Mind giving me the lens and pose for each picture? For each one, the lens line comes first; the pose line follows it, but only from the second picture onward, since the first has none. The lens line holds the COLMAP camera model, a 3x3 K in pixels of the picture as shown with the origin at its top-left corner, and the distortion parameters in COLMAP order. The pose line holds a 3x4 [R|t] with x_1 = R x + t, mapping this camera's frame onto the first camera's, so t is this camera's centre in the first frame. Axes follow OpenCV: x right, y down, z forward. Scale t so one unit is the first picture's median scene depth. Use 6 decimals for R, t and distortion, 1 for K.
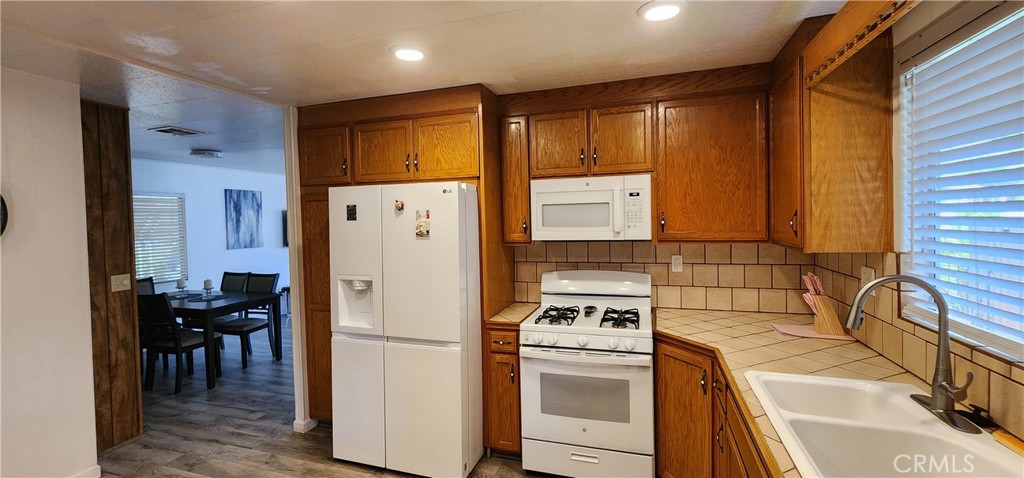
lens RADIAL K [[427.5, 0, 503.3], [0, 427.5, 233.1], [0, 0, 1]] dist [-0.000637, 0.000323]
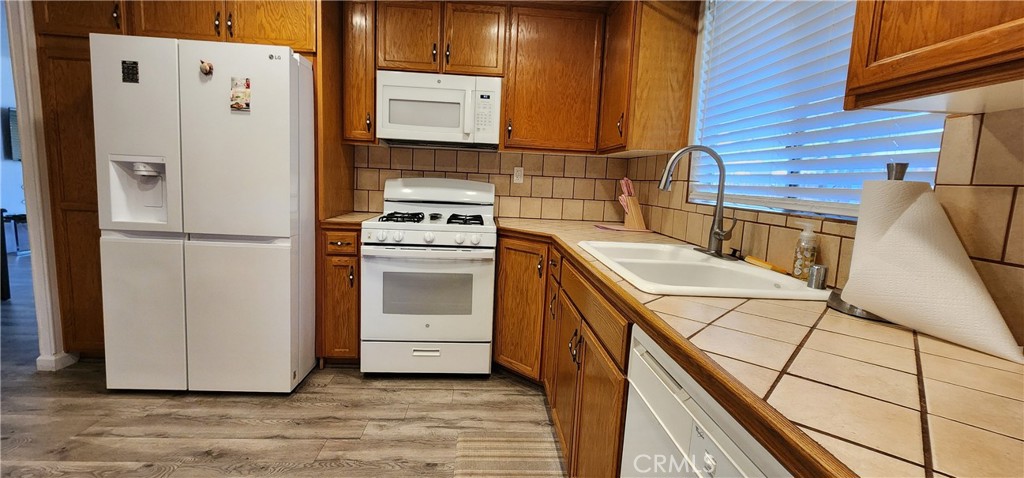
lens RADIAL K [[427.5, 0, 507.0], [0, 427.5, 232.6], [0, 0, 1]] dist [-0.000637, 0.000323]
pose [[0.924217, 0.019054, 0.381392, -0.022540], [-0.055664, 0.994809, 0.085188, 0.135416], [-0.377789, -0.099962, 0.920480, 0.025364]]
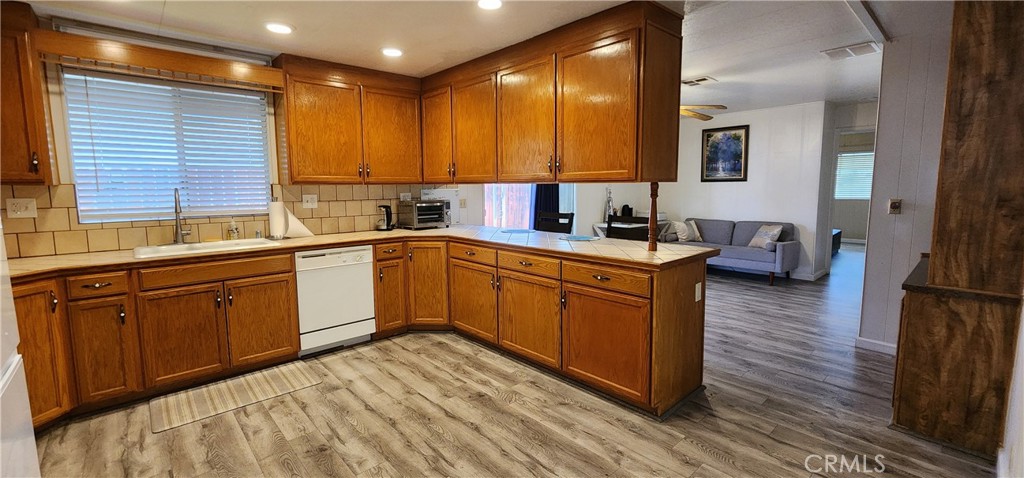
lens RADIAL K [[427.5, 0, 510.8], [0, 427.5, 233.7], [0, 0, 1]] dist [-0.000637, 0.000323]
pose [[-0.879331, -0.021570, 0.475723, -0.871795], [0.046578, 0.990288, 0.130996, 0.058897], [-0.473928, 0.137347, -0.869786, 1.067762]]
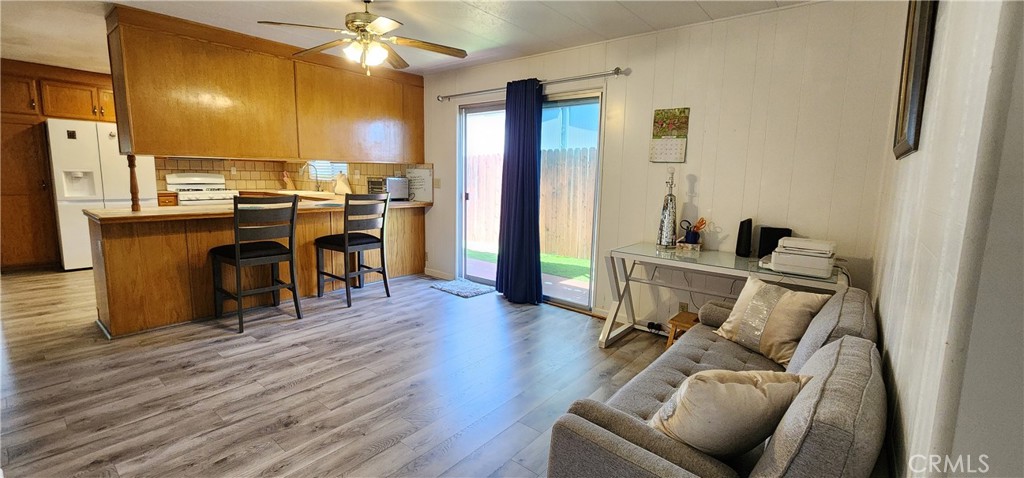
lens RADIAL K [[427.5, 0, 510.6], [0, 427.5, 231.8], [0, 0, 1]] dist [-0.000637, 0.000323]
pose [[0.343621, -0.095337, 0.934257, -1.490146], [-0.002039, 0.994756, 0.102261, 0.180805], [-0.939106, -0.037044, 0.341624, -1.457369]]
